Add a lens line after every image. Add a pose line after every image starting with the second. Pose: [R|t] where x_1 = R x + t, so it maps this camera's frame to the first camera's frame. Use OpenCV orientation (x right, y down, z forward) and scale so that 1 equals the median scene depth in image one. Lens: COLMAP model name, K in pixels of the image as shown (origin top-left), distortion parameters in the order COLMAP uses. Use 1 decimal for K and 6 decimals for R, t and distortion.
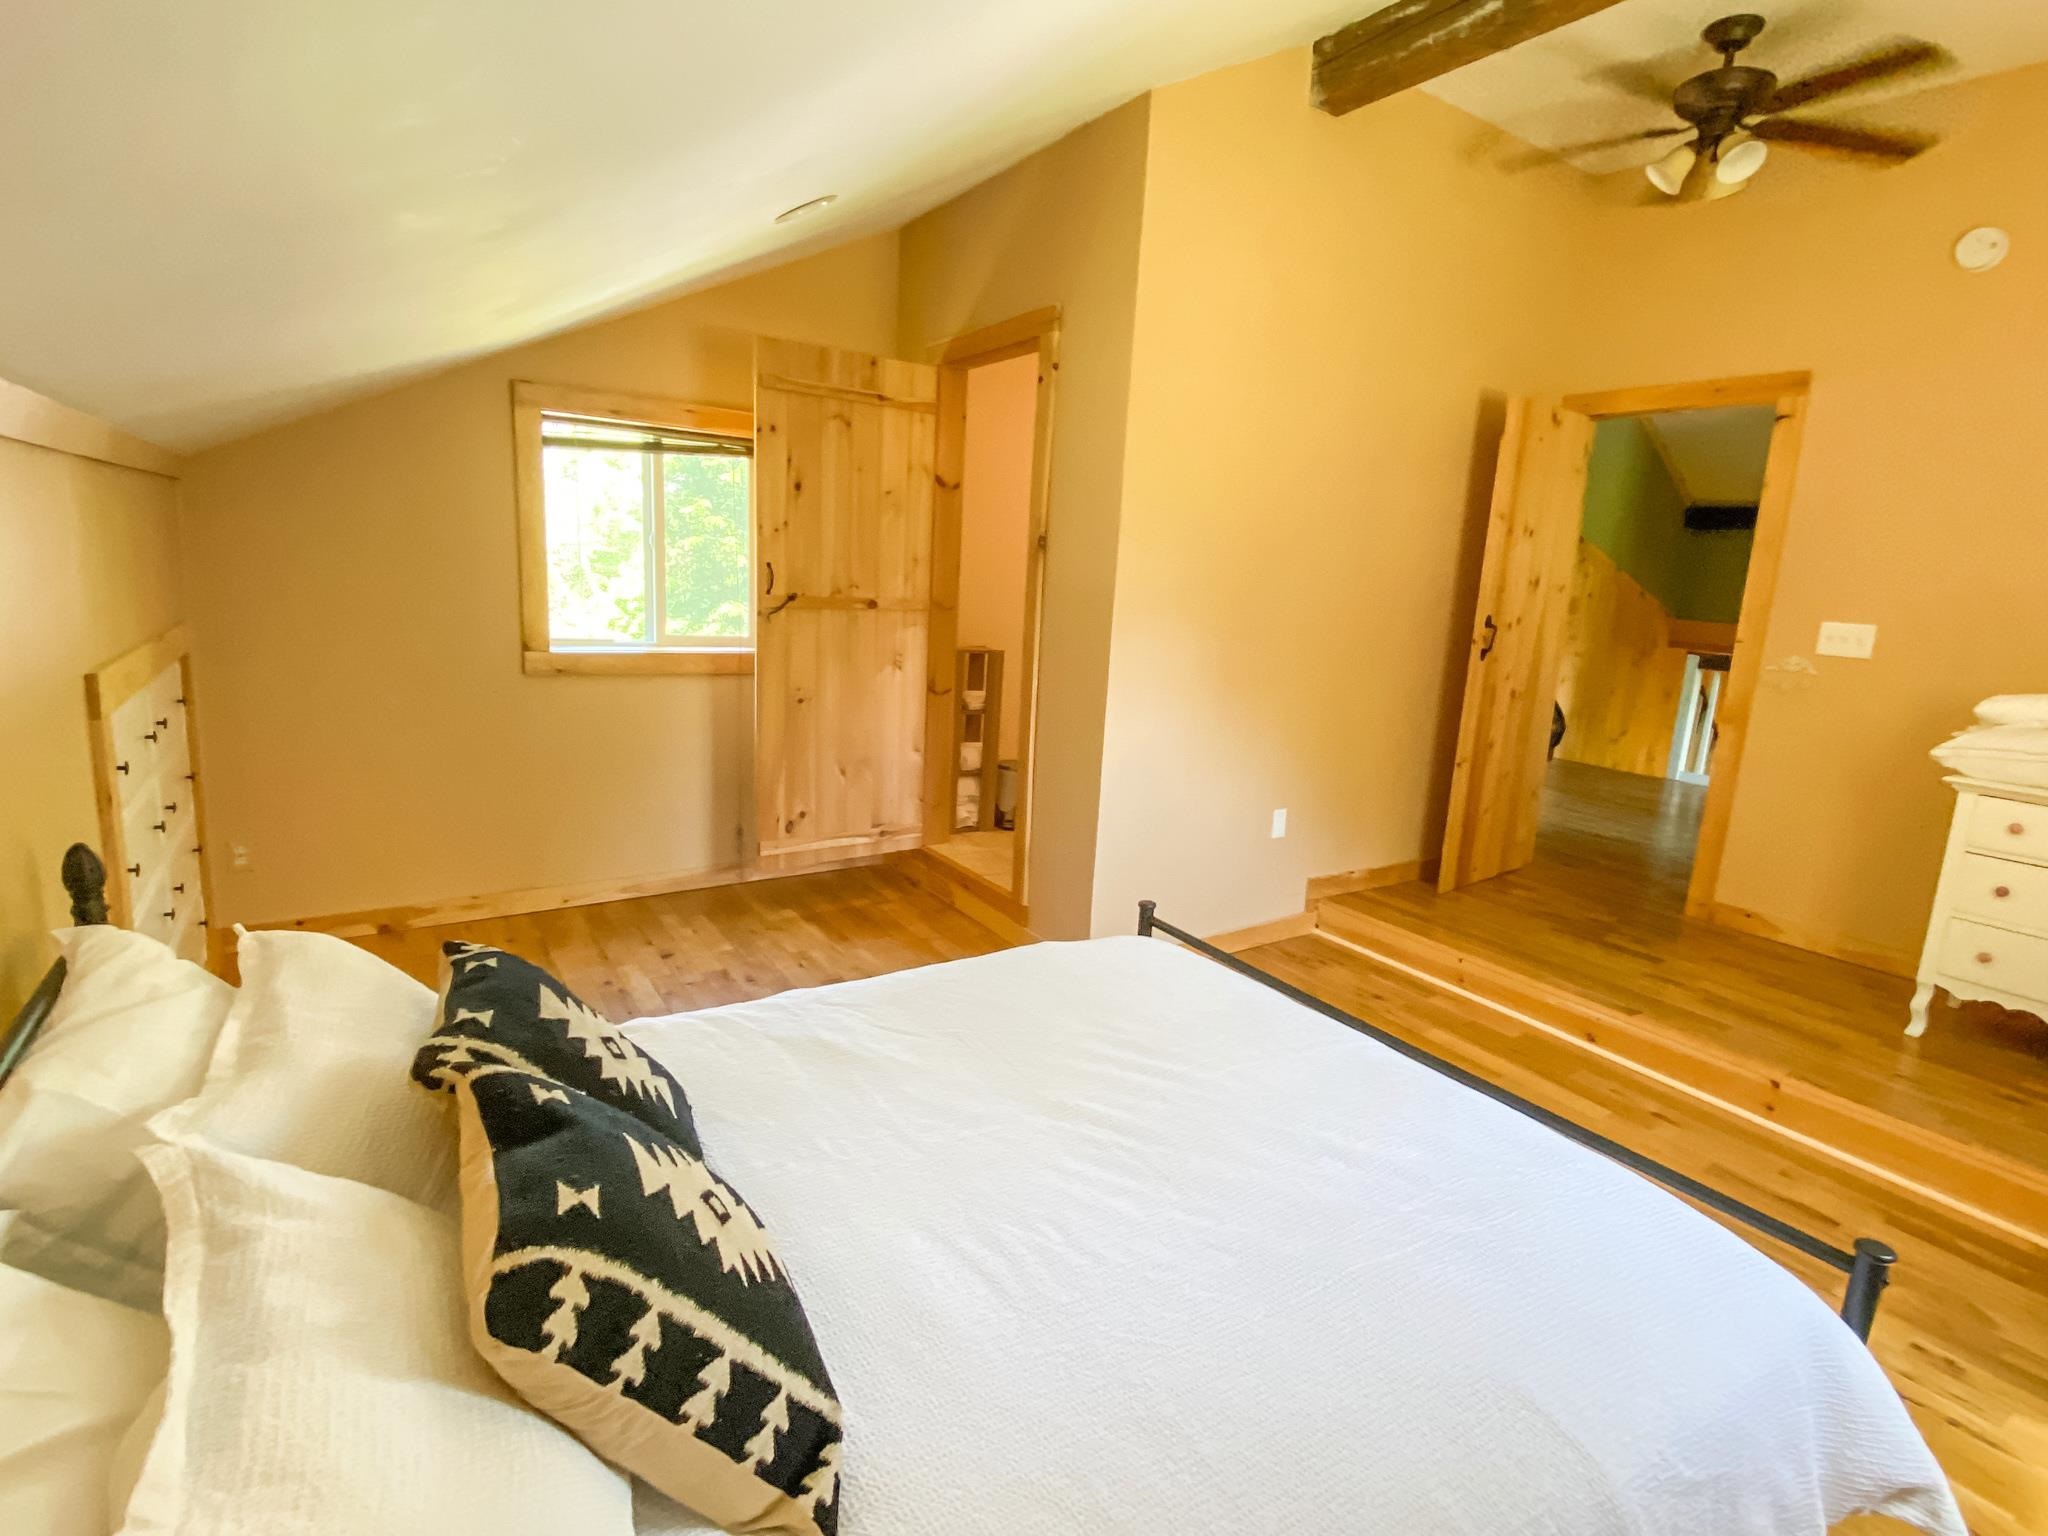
lens RADIAL K [[992.1, 0, 1024.0], [0, 992.1, 768.0], [0, 0, 1]] dist [0.024890, -0.000076]
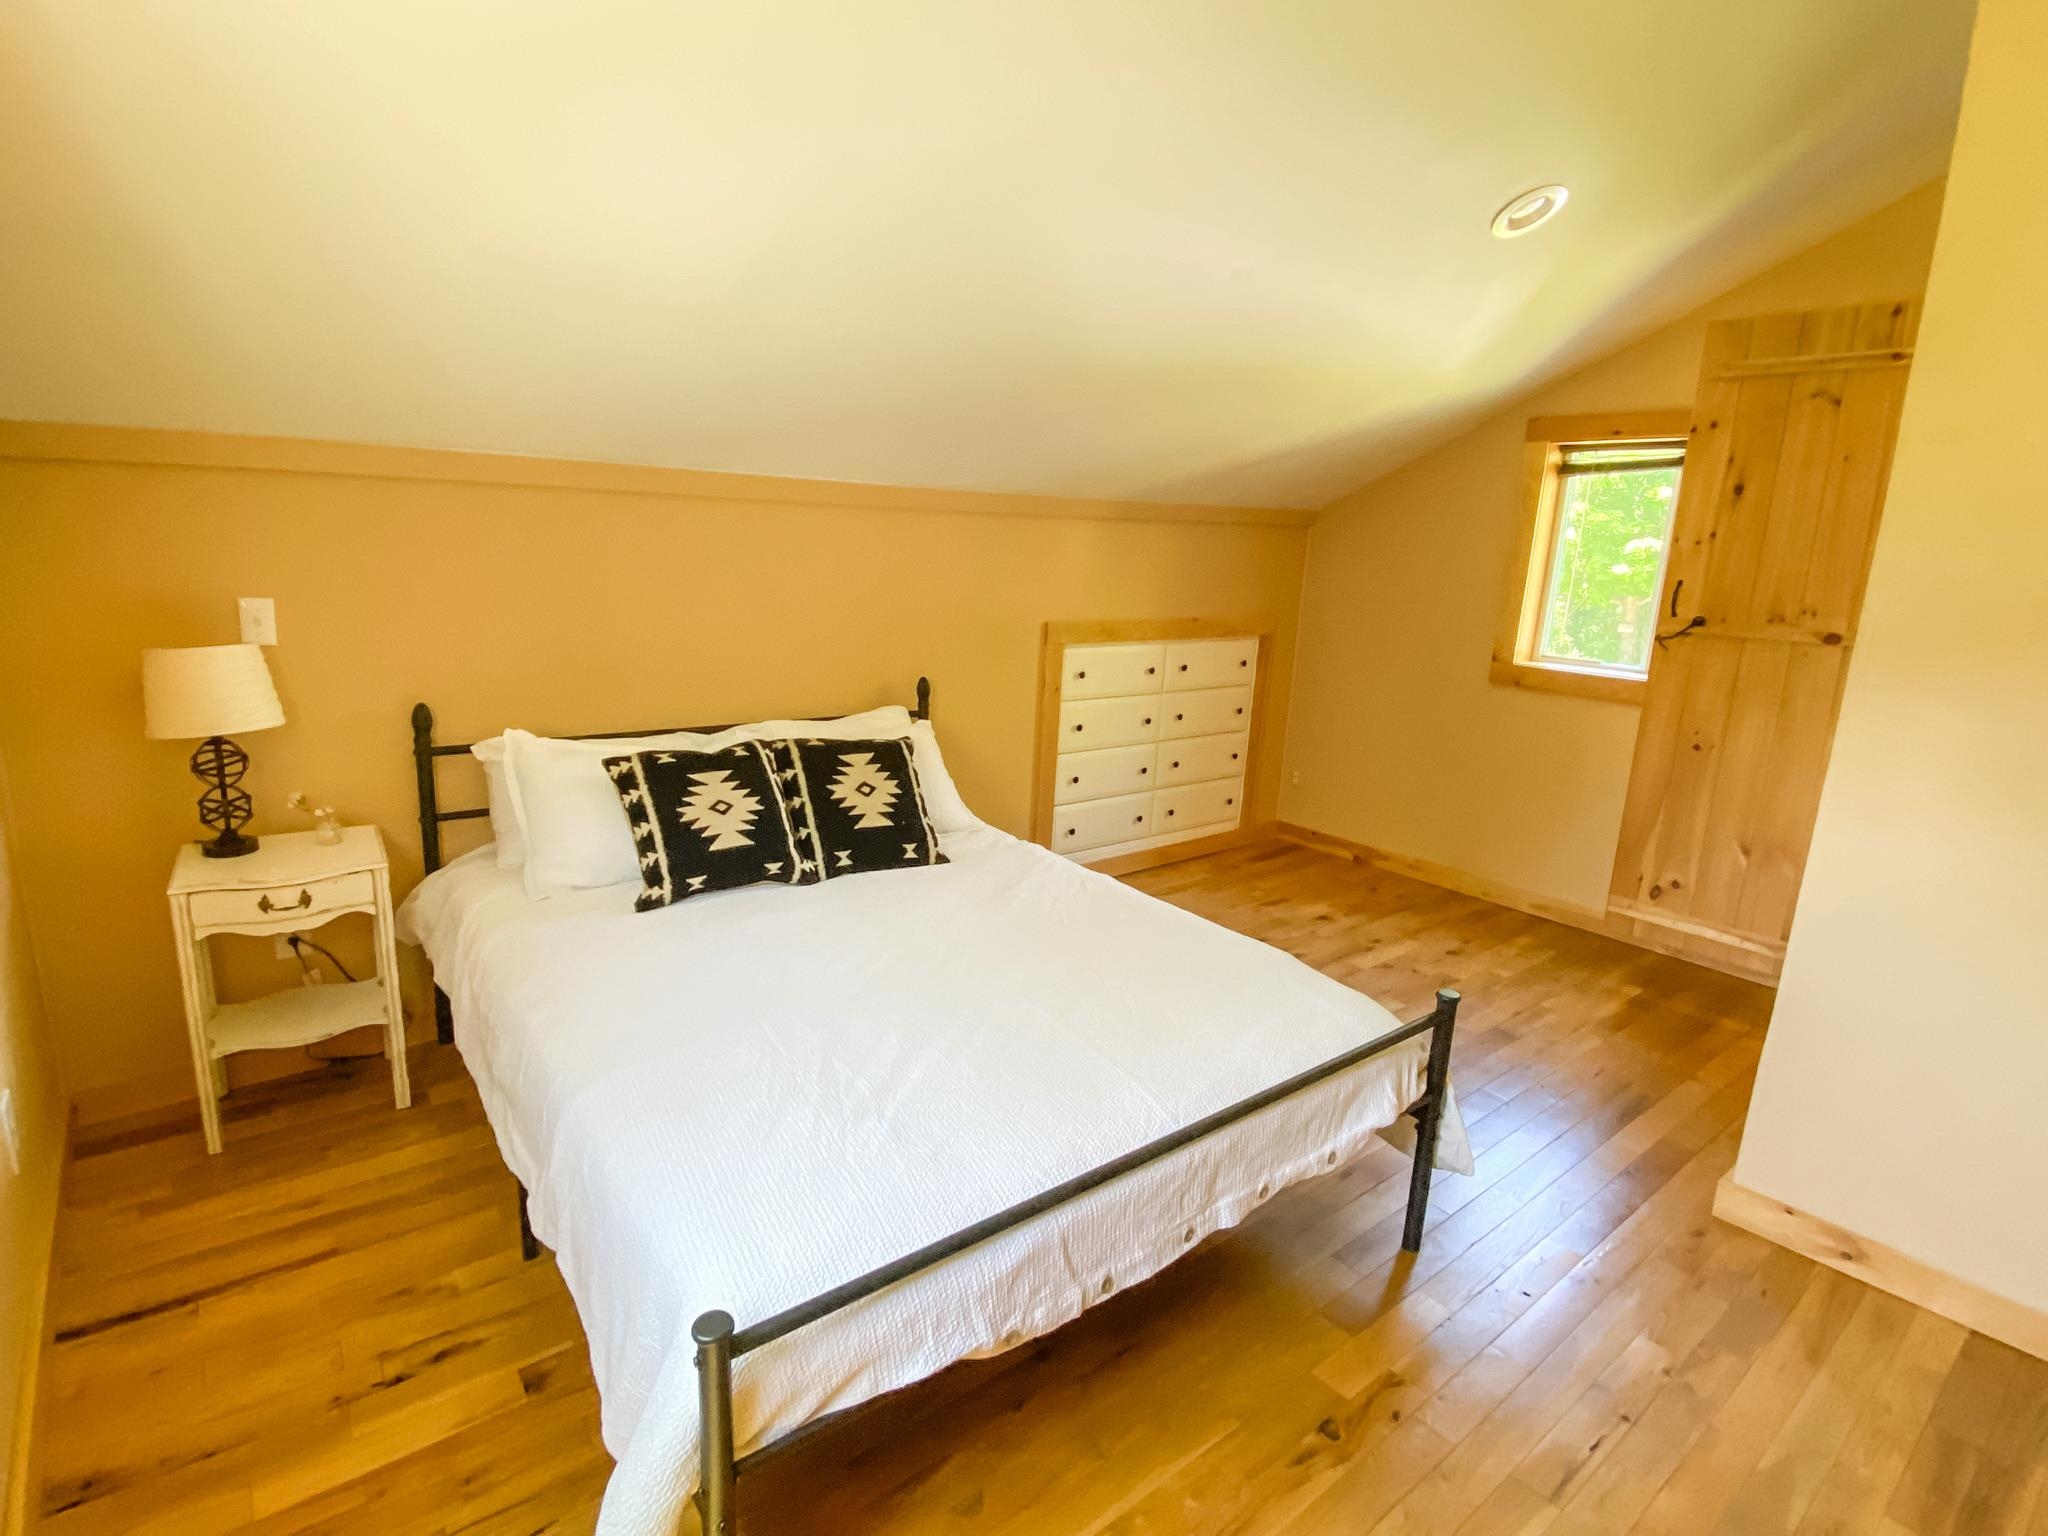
lens RADIAL K [[1011.7, 0, 1024.0], [0, 1011.7, 768.0], [0, 0, 1]] dist [-0.036269, -0.000166]
pose [[0.077832, 0.172387, -0.981950, 0.567723], [-0.230440, 0.961376, 0.150510, -0.048649], [0.969969, 0.214566, 0.114551, 0.382149]]
